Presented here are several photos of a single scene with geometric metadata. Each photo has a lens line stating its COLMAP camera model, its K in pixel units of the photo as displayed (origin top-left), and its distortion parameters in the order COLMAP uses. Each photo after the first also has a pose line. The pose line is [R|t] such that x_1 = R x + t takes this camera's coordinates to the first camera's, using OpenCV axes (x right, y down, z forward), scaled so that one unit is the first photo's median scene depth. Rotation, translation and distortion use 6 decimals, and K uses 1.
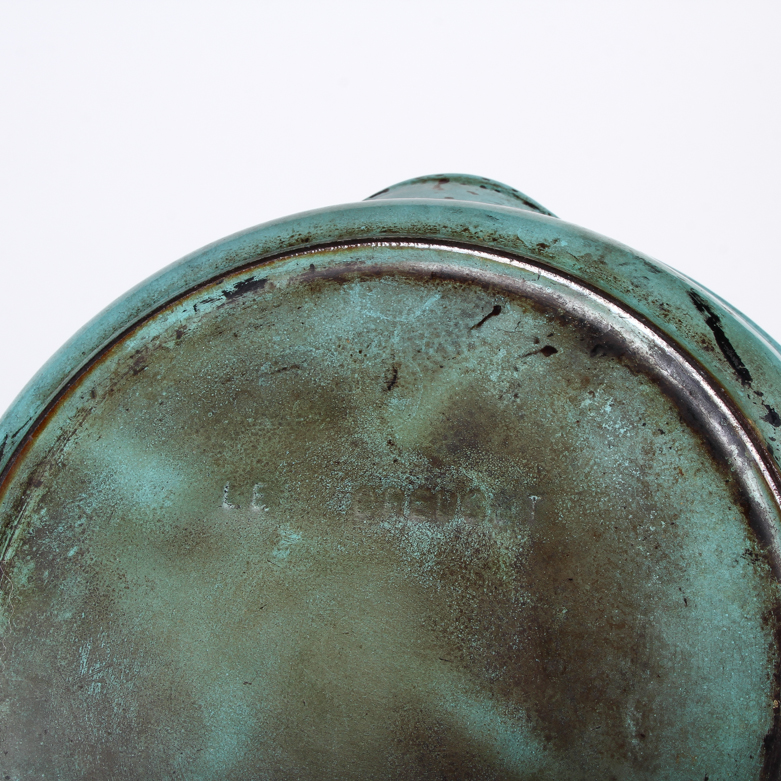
lens RADIAL K [[1335.7, 0, 390.5], [0, 1335.7, 390.5], [0, 0, 1]] dist [-0.094458, 0.095251]
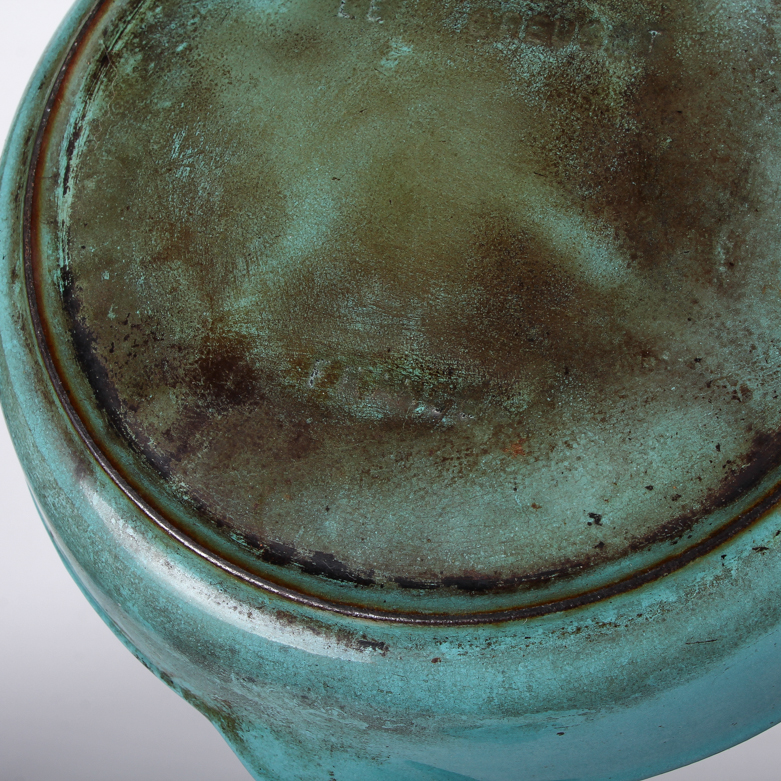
lens RADIAL K [[1335.7, 0, 390.5], [0, 1335.7, 390.5], [0, 0, 1]] dist [-0.094458, 0.095251]
pose [[0.985985, 0.153902, -0.064399, 0.020118], [-0.151464, 0.987604, 0.041198, 0.329569], [0.069941, -0.030867, 0.997073, 0.011622]]
